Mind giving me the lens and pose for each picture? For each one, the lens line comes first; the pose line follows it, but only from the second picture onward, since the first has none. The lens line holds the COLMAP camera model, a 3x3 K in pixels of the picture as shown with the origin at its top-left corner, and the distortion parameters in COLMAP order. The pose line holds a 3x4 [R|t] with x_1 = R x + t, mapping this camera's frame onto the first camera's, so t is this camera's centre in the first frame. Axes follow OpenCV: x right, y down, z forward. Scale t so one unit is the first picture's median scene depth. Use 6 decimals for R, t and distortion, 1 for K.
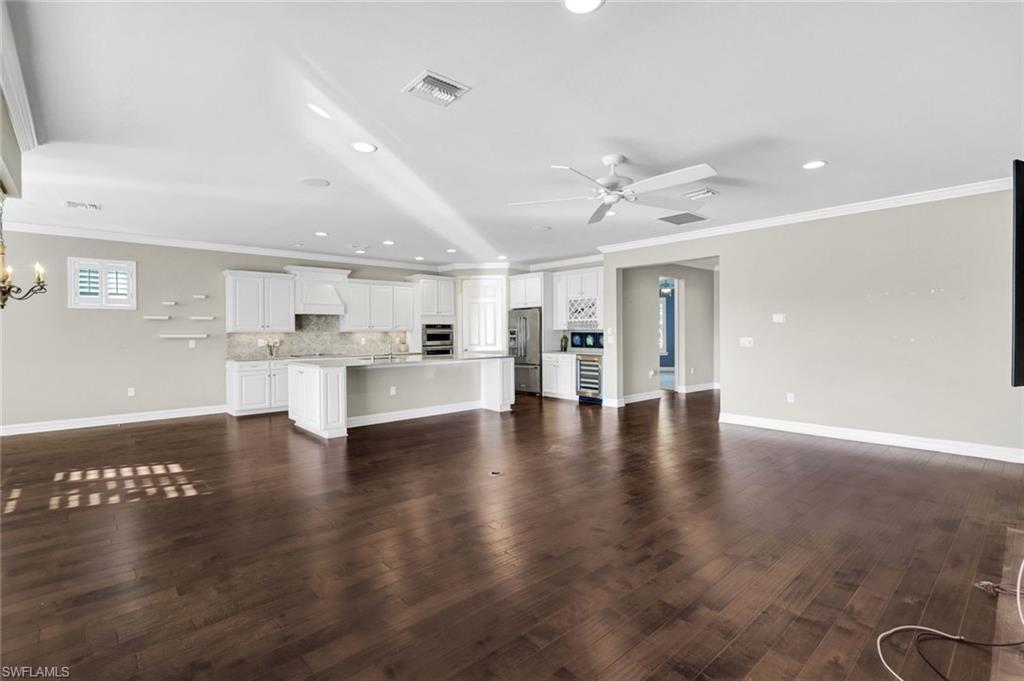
lens RADIAL K [[475.2, 0, 512.0], [0, 475.2, 337.8], [0, 0, 1]] dist [-0.000008, 0.000001]
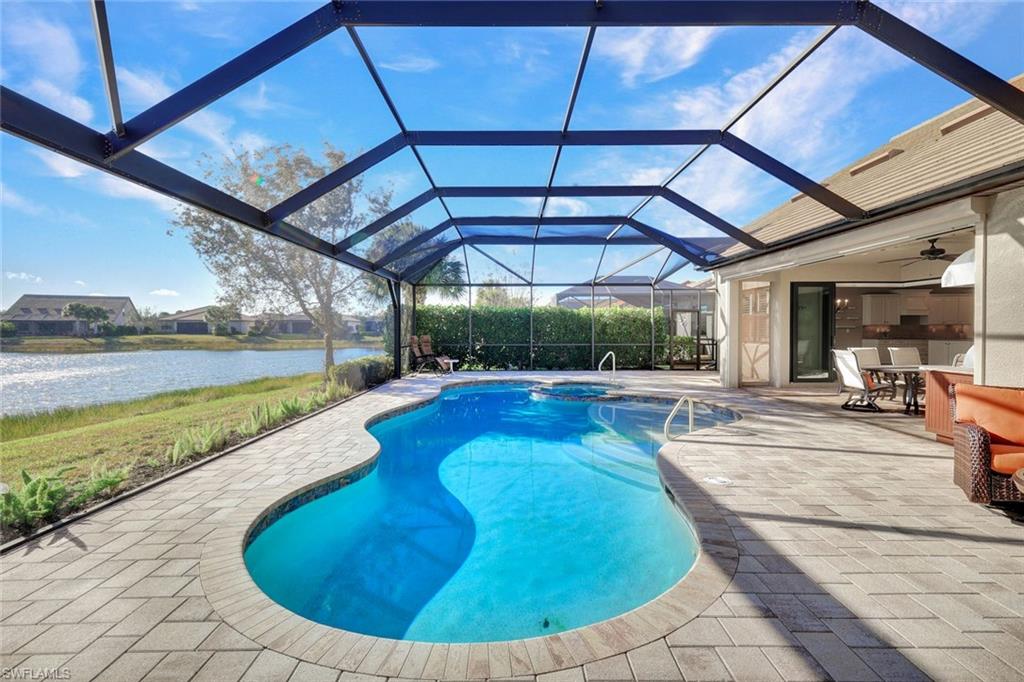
lens RADIAL K [[446.8, 0, 511.6], [0, 446.8, 337.2], [0, 0, 1]] dist [0.001303, -0.000285]
pose [[0.742557, 0.010344, -0.669703, -0.414695], [-0.005324, 0.999940, 0.009542, 0.030129], [0.669762, -0.003520, 0.742567, -1.514267]]
